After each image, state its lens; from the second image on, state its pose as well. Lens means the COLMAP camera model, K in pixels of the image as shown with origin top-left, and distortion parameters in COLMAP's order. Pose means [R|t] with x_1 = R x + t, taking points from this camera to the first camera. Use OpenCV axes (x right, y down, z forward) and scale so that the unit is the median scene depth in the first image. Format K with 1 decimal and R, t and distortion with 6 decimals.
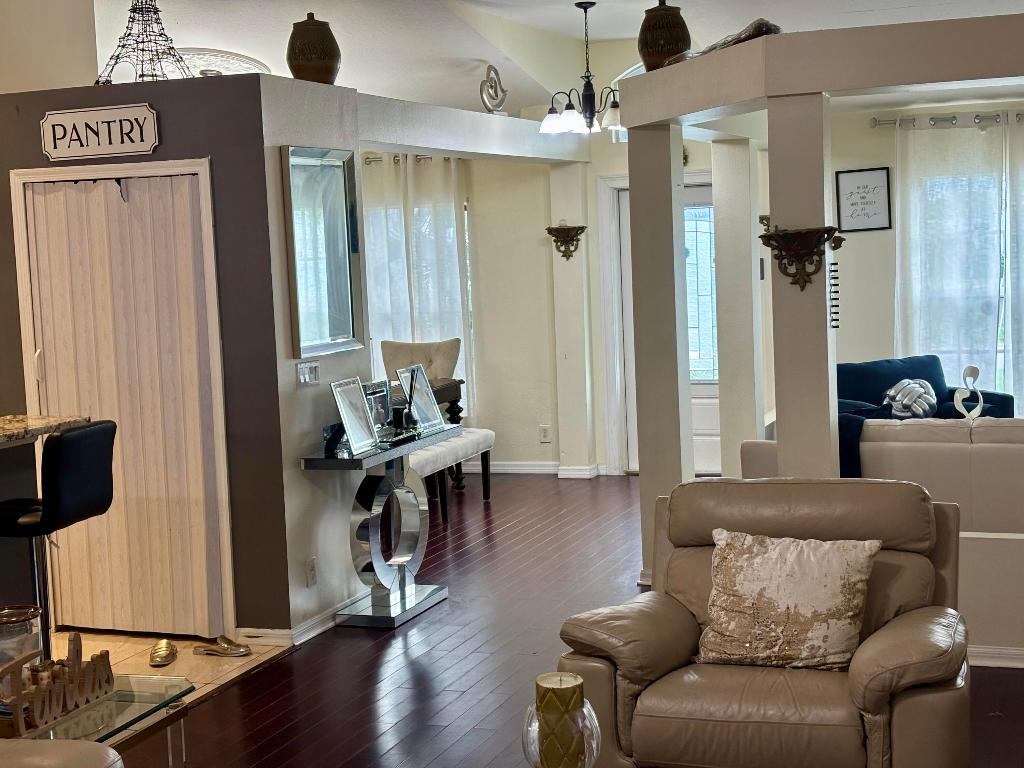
lens RADIAL K [[1549.1, 0, 506.5], [0, 1549.1, 381.5], [0, 0, 1]] dist [0.087971, 0.000000]
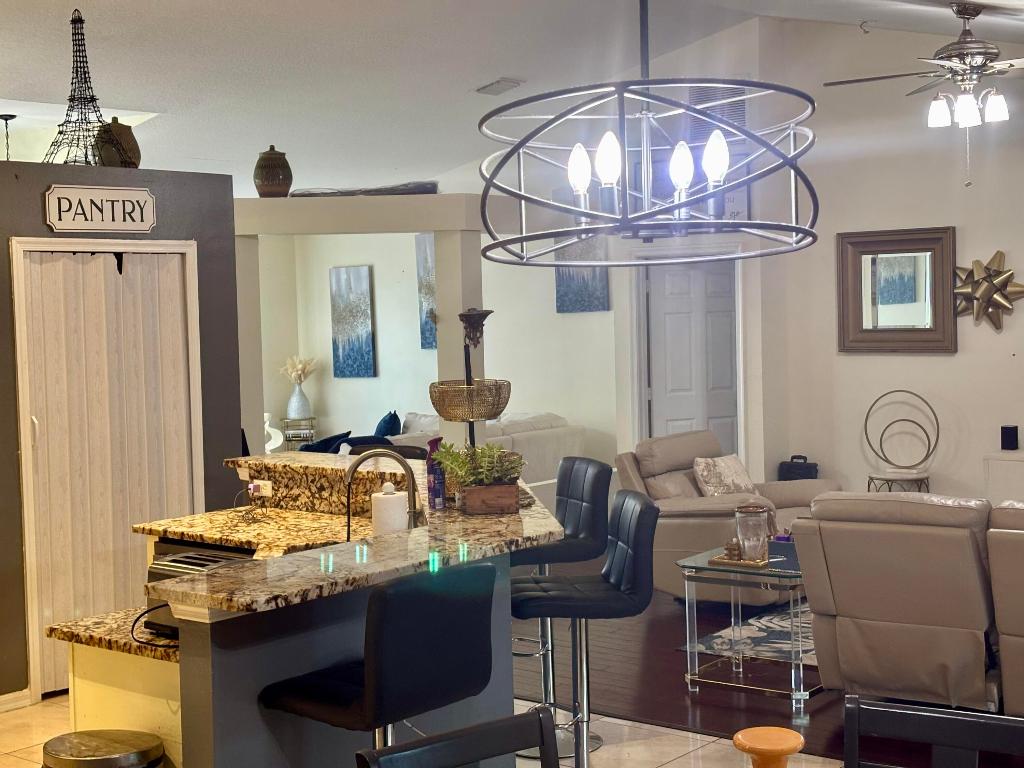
lens RADIAL K [[1549.1, 0, 535.6], [0, 1549.1, 367.7], [0, 0, 1]] dist [0.087971, 0.000000]
pose [[0.292317, -0.012532, 0.956239, -1.207481], [0.097298, 0.995115, -0.016702, -0.003474], [-0.951359, 0.097922, 0.292109, 0.411124]]
